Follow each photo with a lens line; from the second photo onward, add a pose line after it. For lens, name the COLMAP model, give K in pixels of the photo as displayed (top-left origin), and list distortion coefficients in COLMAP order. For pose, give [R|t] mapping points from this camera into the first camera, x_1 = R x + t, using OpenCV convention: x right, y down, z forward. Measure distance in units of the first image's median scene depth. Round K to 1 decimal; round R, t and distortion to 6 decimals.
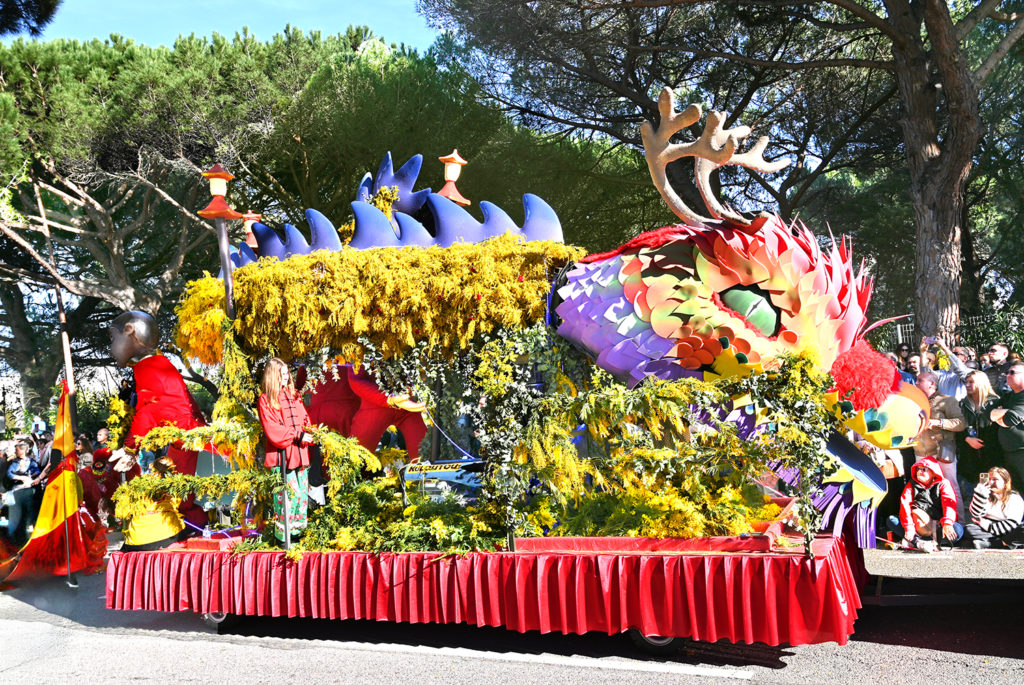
lens RADIAL K [[795.7, 0, 541.1], [0, 795.7, 360.8], [0, 0, 1]] dist [-0.007178, -0.005197]
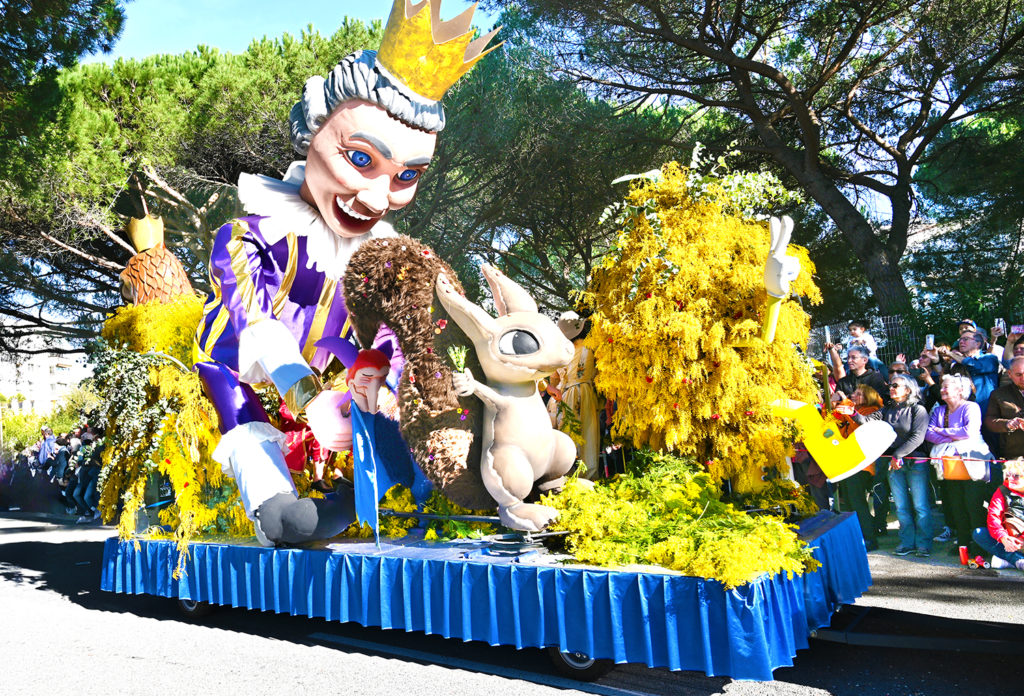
lens RADIAL K [[802.9, 0, 497.2], [0, 802.9, 370.7], [0, 0, 1]] dist [0.008100, -0.022171]
pose [[0.970795, -0.010308, -0.239690, 0.103165], [0.017457, 0.999463, 0.027722, 0.000706], [0.239275, -0.031097, 0.970454, 0.040637]]
